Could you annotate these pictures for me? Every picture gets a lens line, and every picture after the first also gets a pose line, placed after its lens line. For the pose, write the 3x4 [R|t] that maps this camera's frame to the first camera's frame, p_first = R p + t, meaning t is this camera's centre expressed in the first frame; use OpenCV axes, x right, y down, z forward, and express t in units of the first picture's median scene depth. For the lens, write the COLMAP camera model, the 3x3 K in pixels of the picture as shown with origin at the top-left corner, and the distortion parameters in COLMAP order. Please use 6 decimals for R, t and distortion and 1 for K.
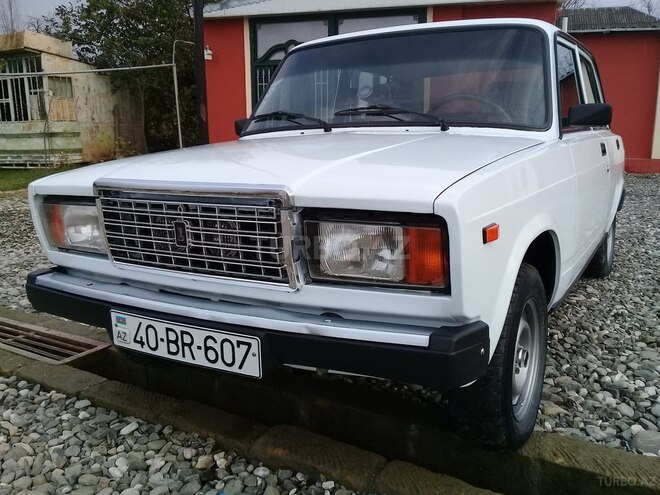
lens RADIAL K [[634.4, 0, 318.2], [0, 634.4, 262.8], [0, 0, 1]] dist [-0.019707, 0.000000]
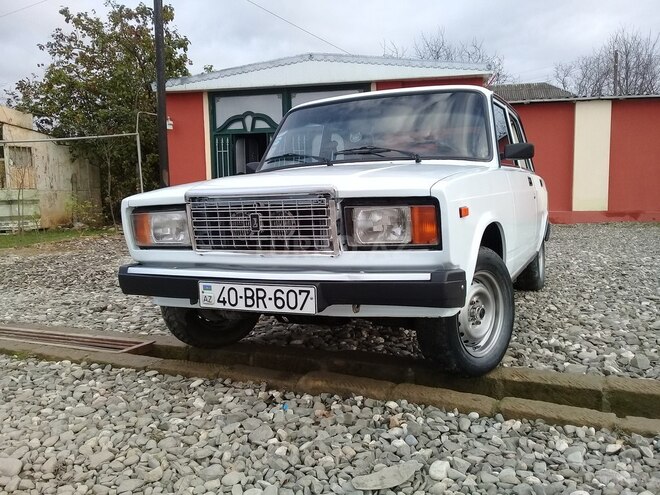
lens RADIAL K [[634.4, 0, 318.5], [0, 634.4, 260.3], [0, 0, 1]] dist [-0.019707, 0.000000]
pose [[0.995545, -0.022949, 0.091452, -0.179944], [0.033118, 0.993237, -0.111278, 0.182373], [-0.088280, 0.113811, 0.989573, -0.394666]]
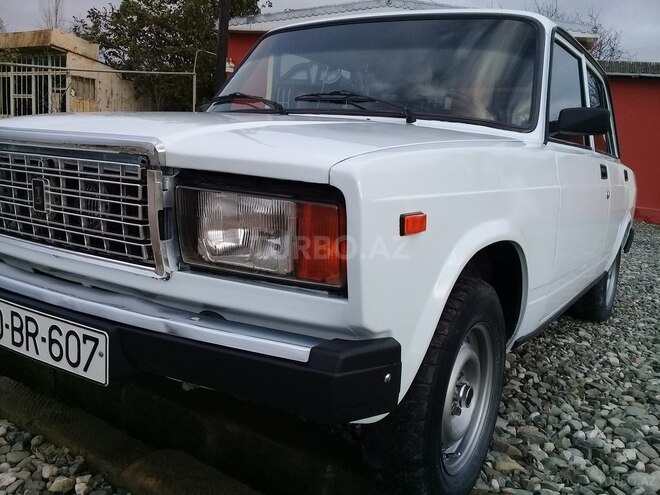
lens RADIAL K [[634.4, 0, 319.8], [0, 634.4, 262.8], [0, 0, 1]] dist [-0.019707, 0.000000]
pose [[0.995147, 0.094900, -0.025991, 0.143976], [-0.095951, 0.994468, -0.042734, 0.033840], [0.021792, 0.045020, 0.998748, 0.185679]]
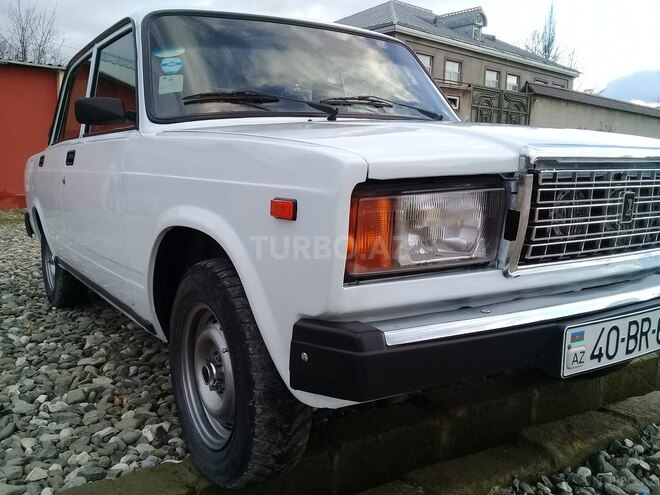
lens RADIAL K [[634.4, 0, 332.4], [0, 634.4, 244.9], [0, 0, 1]] dist [-0.019707, 0.000000]
pose [[0.448383, -0.100474, 0.888177, -1.005962], [0.188083, 0.982020, 0.016139, -0.073344], [-0.873829, 0.159815, 0.459219, 0.835897]]
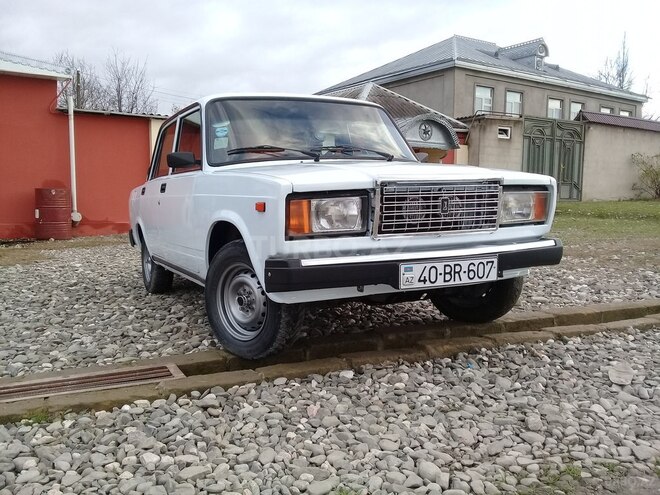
lens RADIAL K [[634.4, 0, 325.4], [0, 634.4, 245.8], [0, 0, 1]] dist [-0.019707, 0.000000]
pose [[0.561897, -0.063295, 0.824782, -1.514639], [0.190724, 0.980117, -0.054719, 0.075690], [-0.804920, 0.188052, 0.562797, 0.299802]]
